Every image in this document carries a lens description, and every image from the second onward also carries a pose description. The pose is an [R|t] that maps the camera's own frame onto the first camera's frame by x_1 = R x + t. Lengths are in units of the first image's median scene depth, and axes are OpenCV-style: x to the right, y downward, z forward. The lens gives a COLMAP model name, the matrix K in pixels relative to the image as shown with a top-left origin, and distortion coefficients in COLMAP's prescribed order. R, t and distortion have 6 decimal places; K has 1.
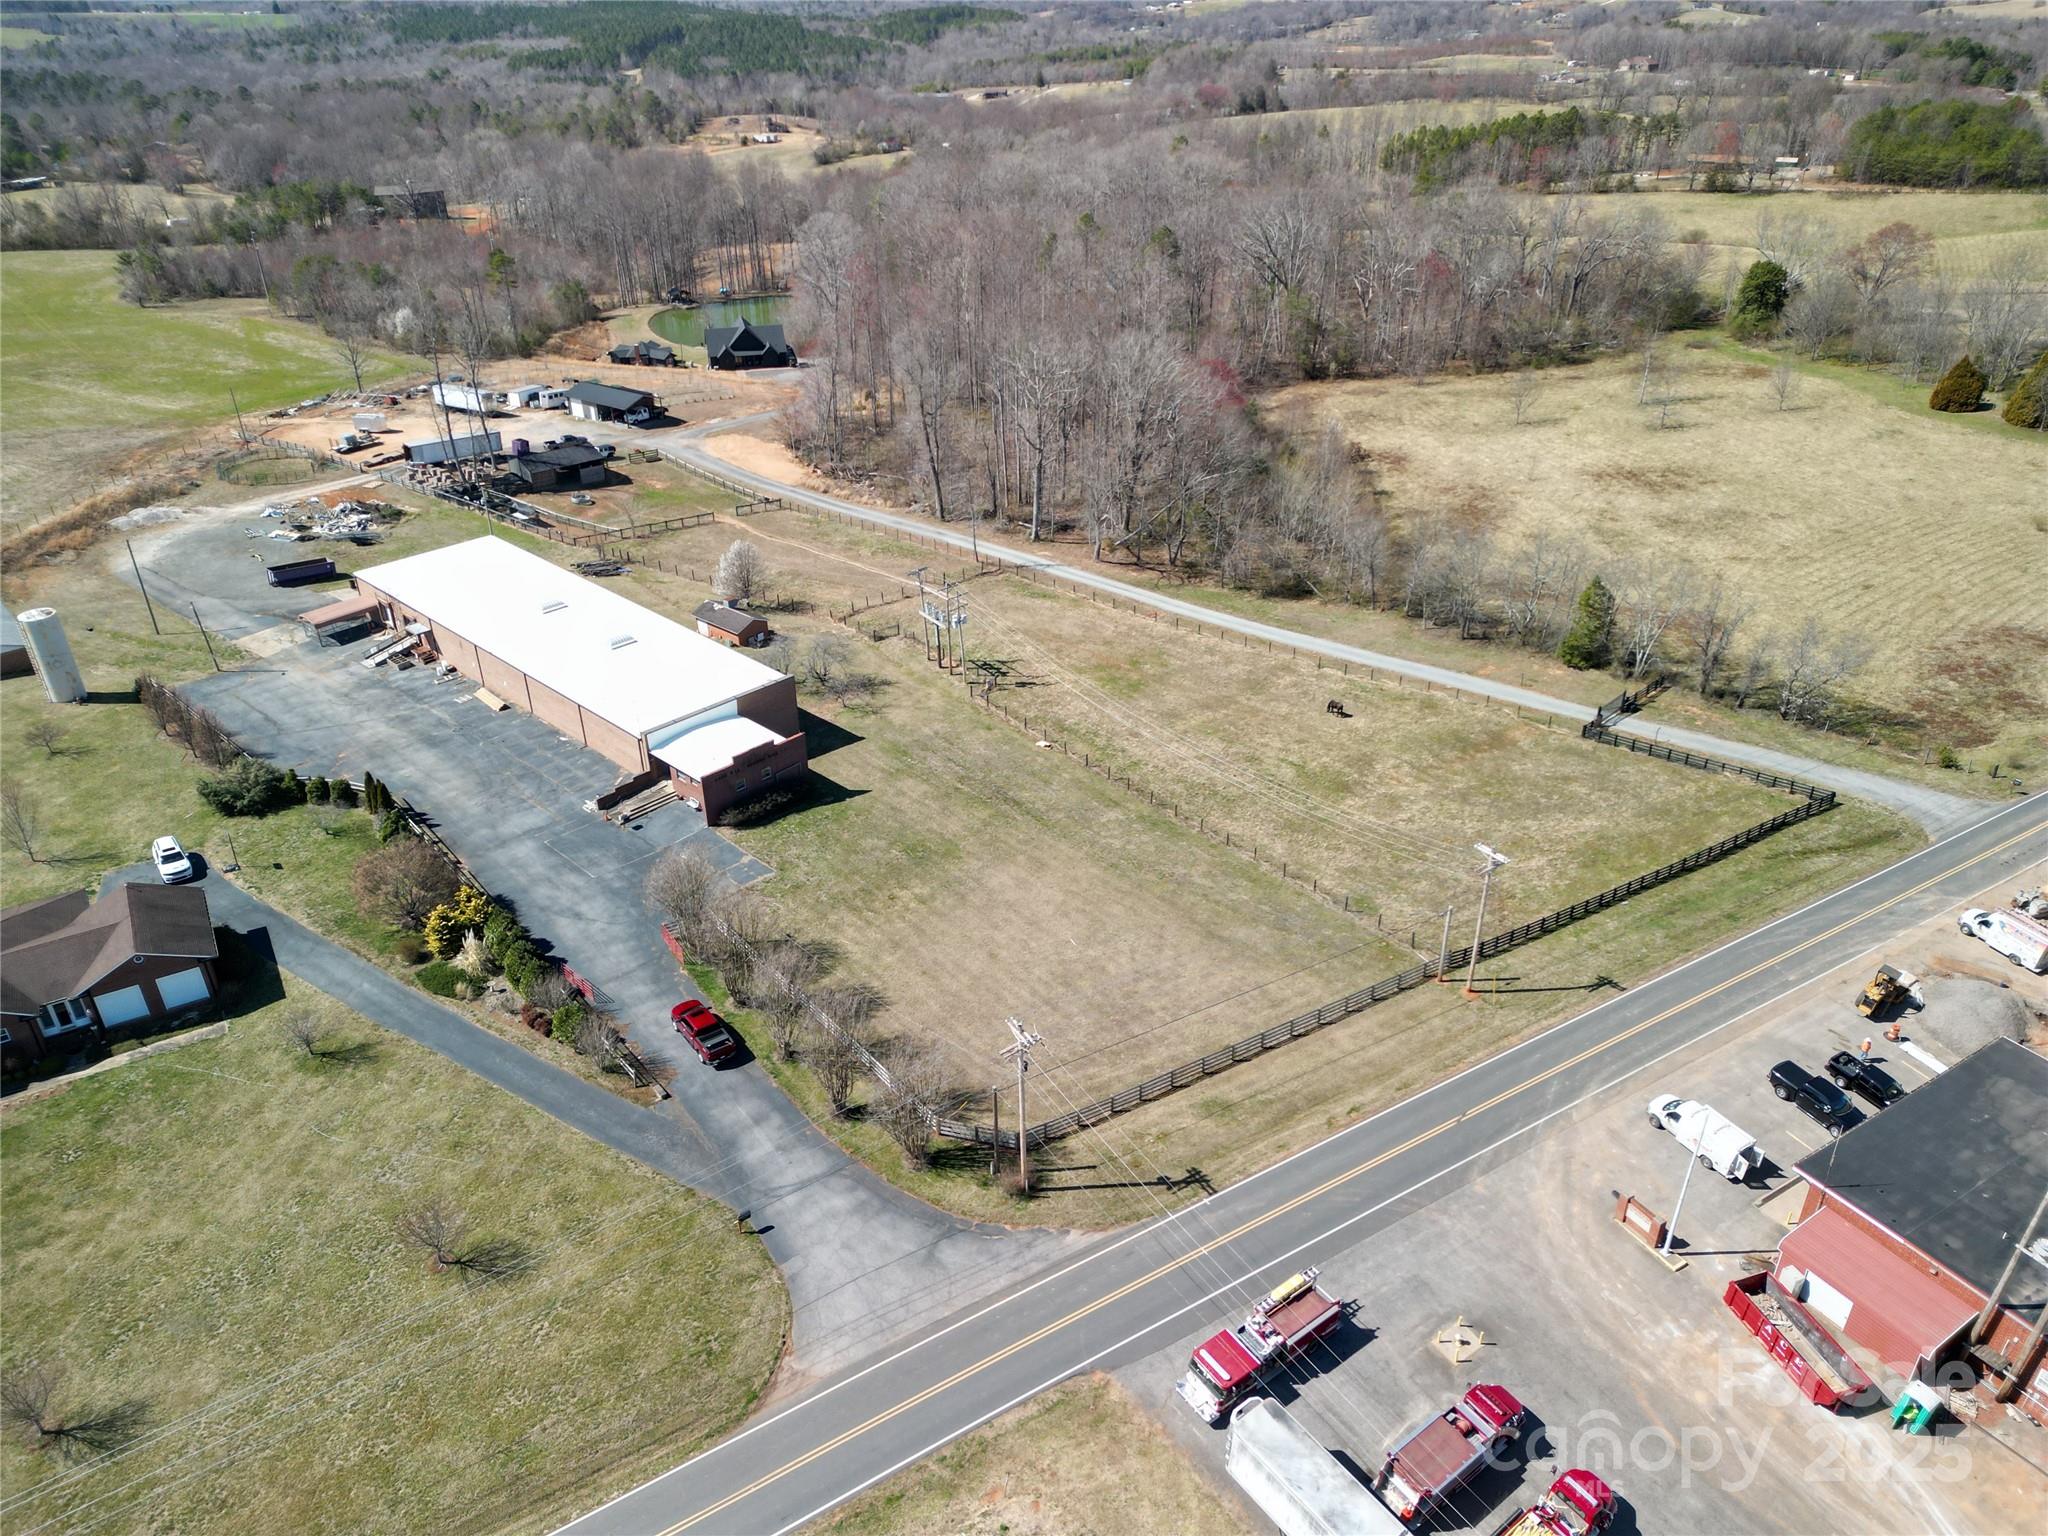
lens RADIAL K [[1424.3, 0, 1024.0], [0, 1424.3, 768.0], [0, 0, 1]] dist [0.084714, -0.080225]
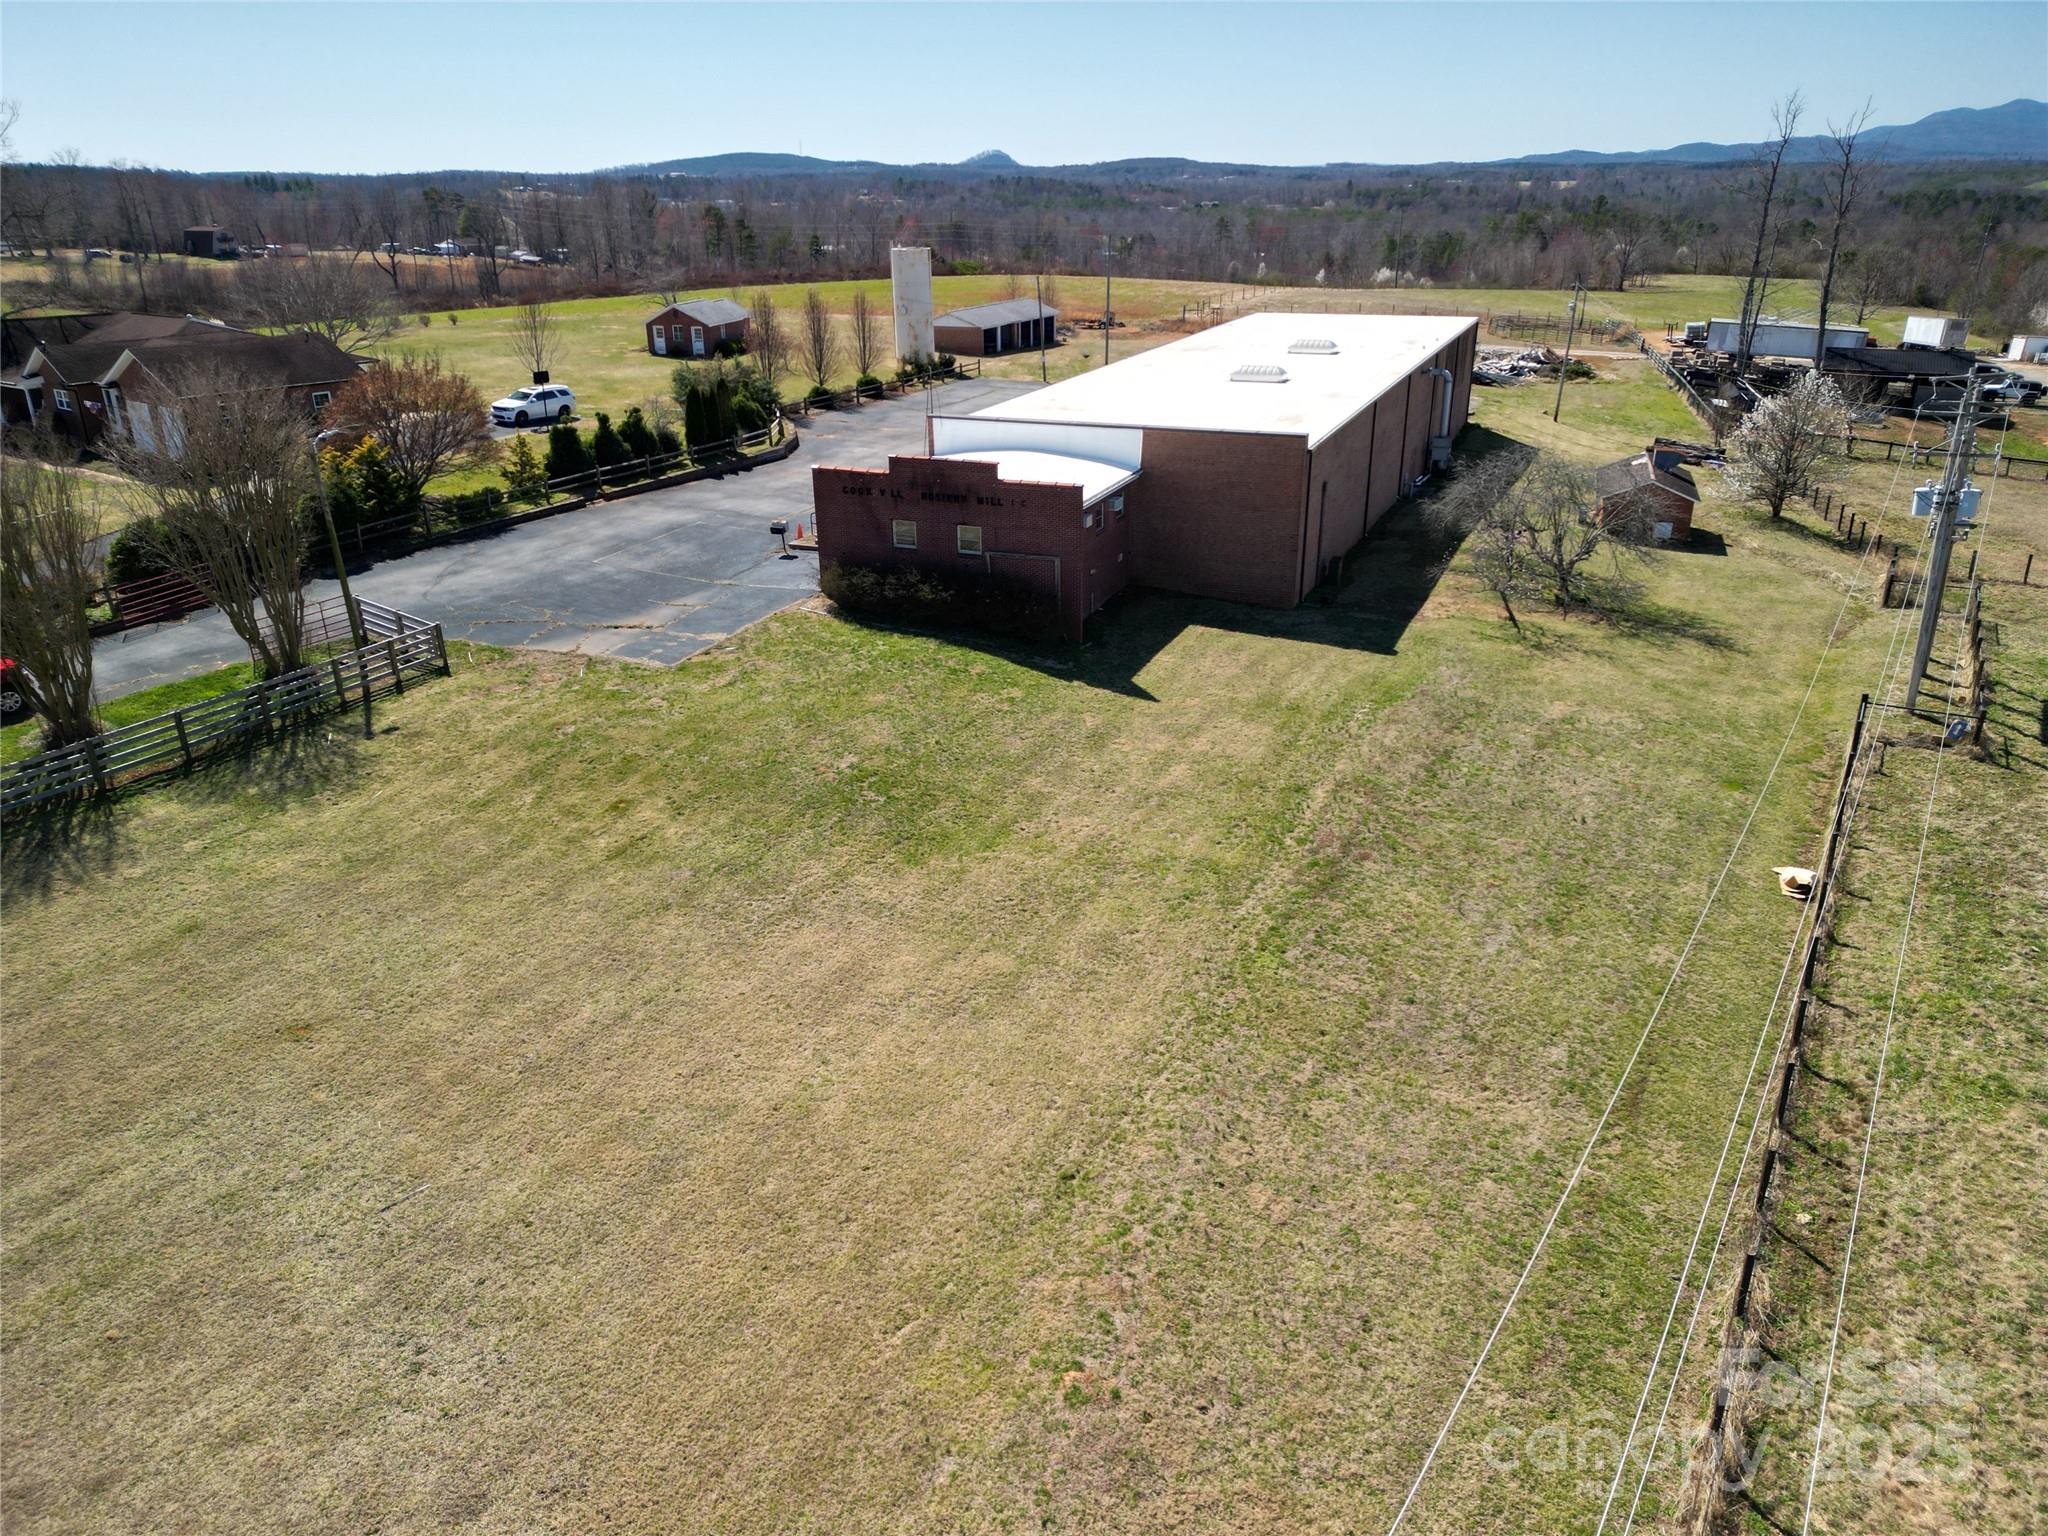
lens RADIAL K [[1425.7, 0, 1016.1], [0, 1425.7, 766.8], [0, 0, 1]] dist [0.086650, -0.066893]
pose [[0.367080, 0.362090, -0.856822, 0.174233], [-0.453945, 0.873725, 0.174754, -0.014793], [0.811903, 0.324801, 0.485095, 0.687577]]
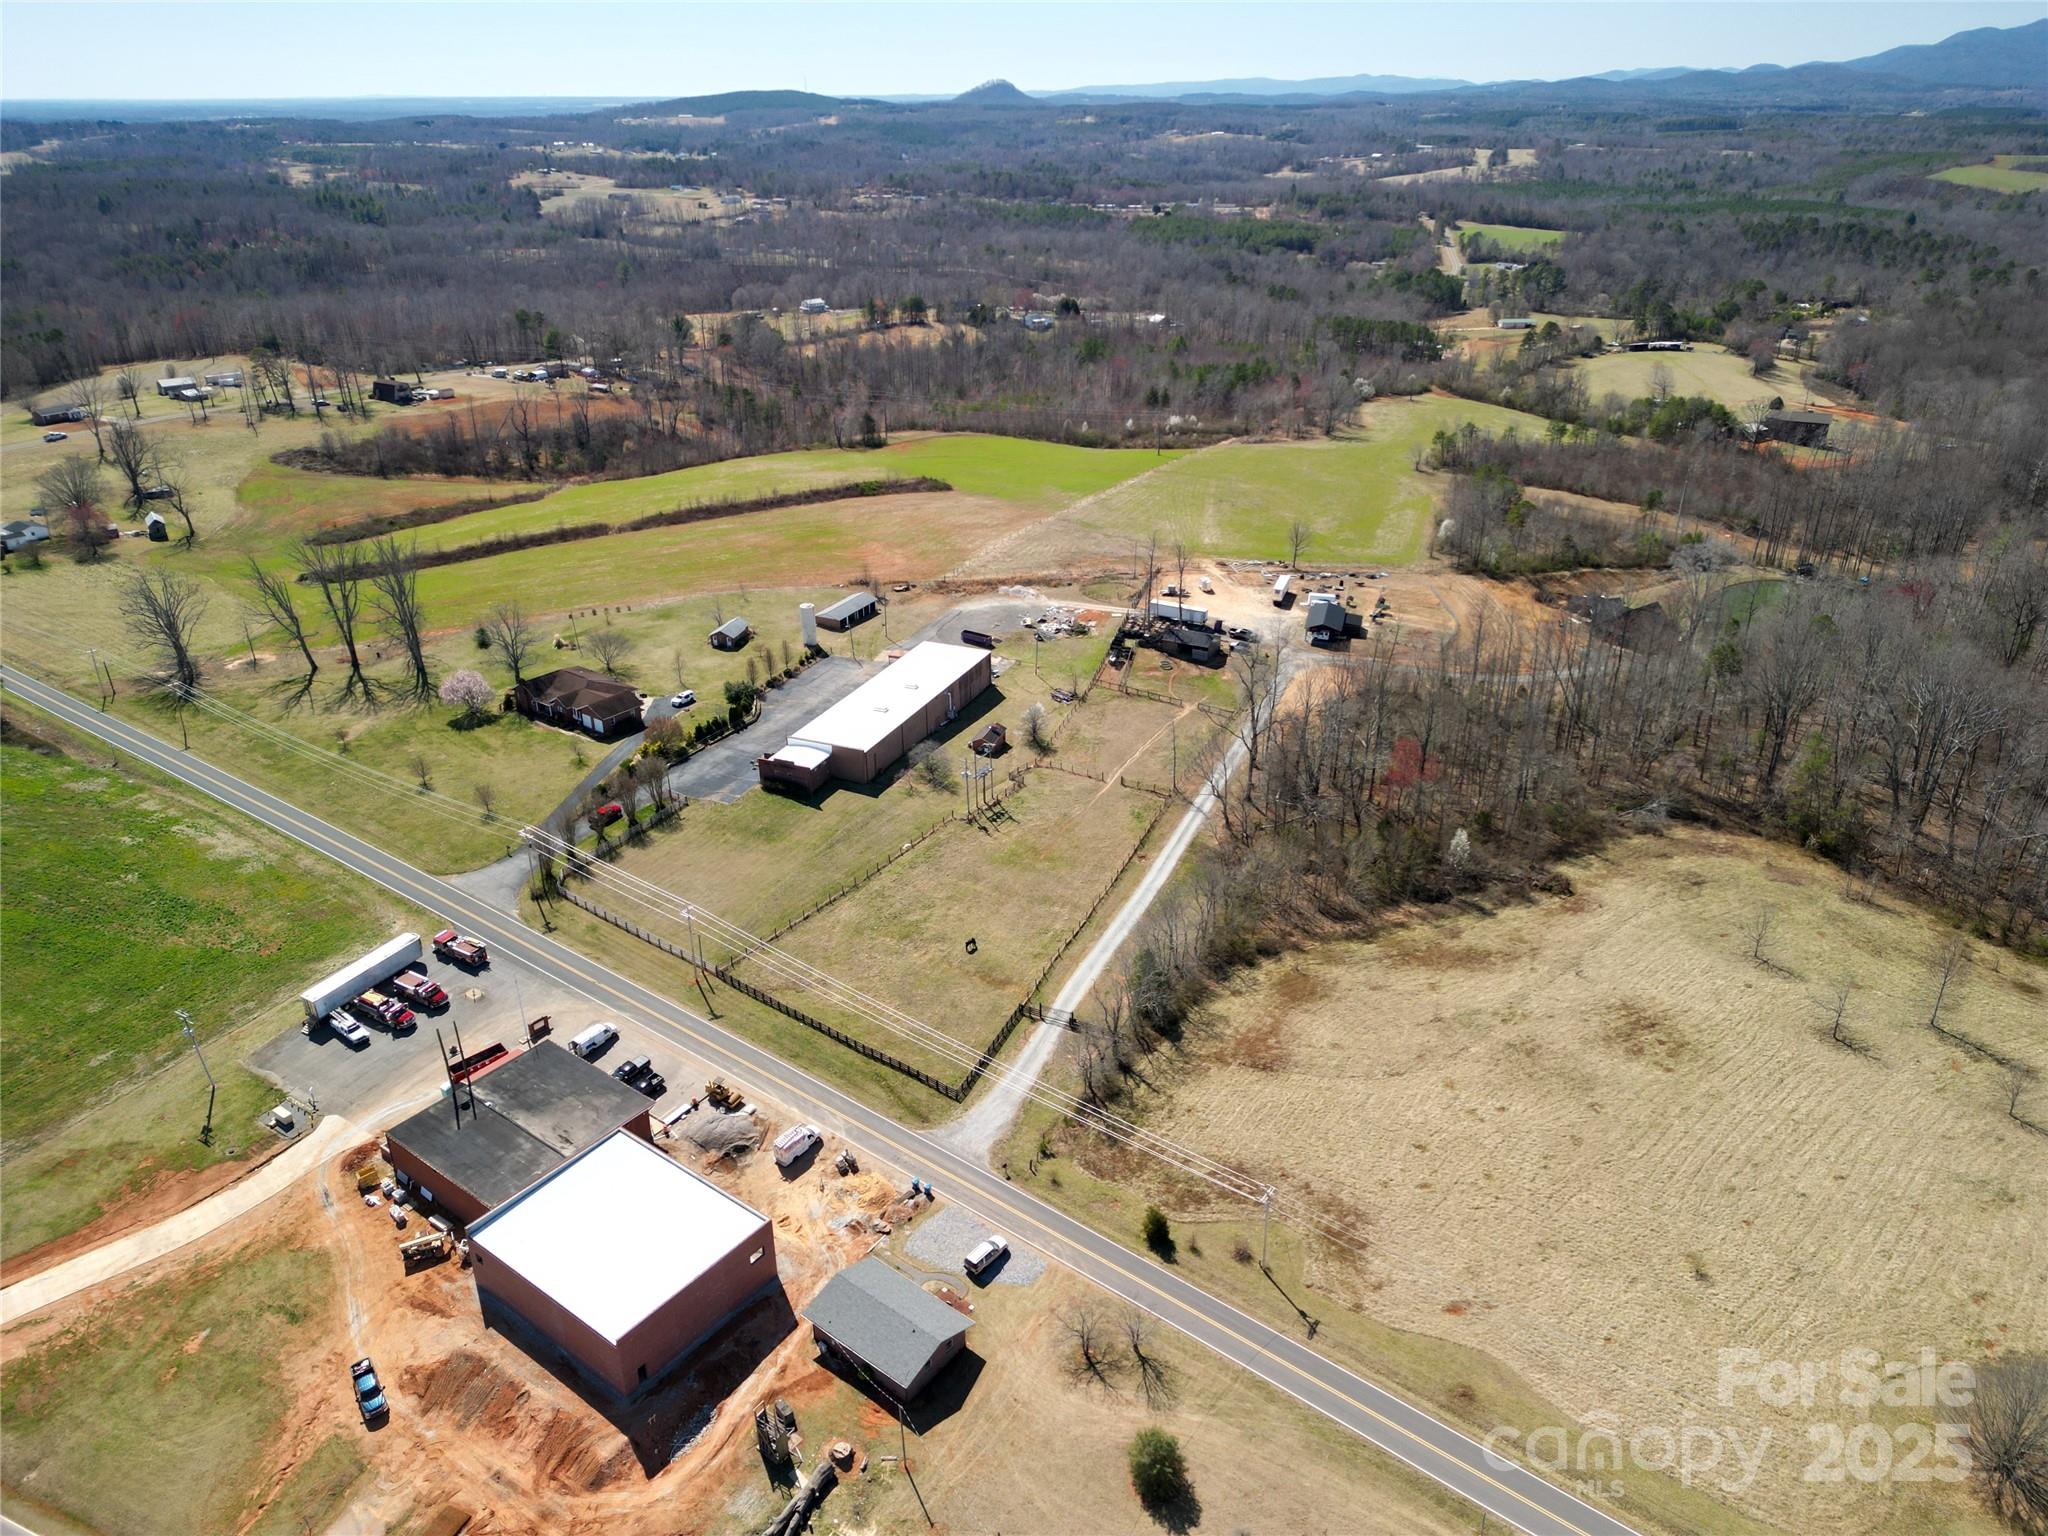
lens RADIAL K [[1425.7, 0, 1016.1], [0, 1425.7, 766.8], [0, 0, 1]] dist [0.086650, -0.066893]
pose [[0.359187, 0.408931, -0.838904, 1.391285], [-0.459103, 0.860028, 0.222657, -0.515109], [0.812533, 0.305168, 0.496652, 0.192356]]
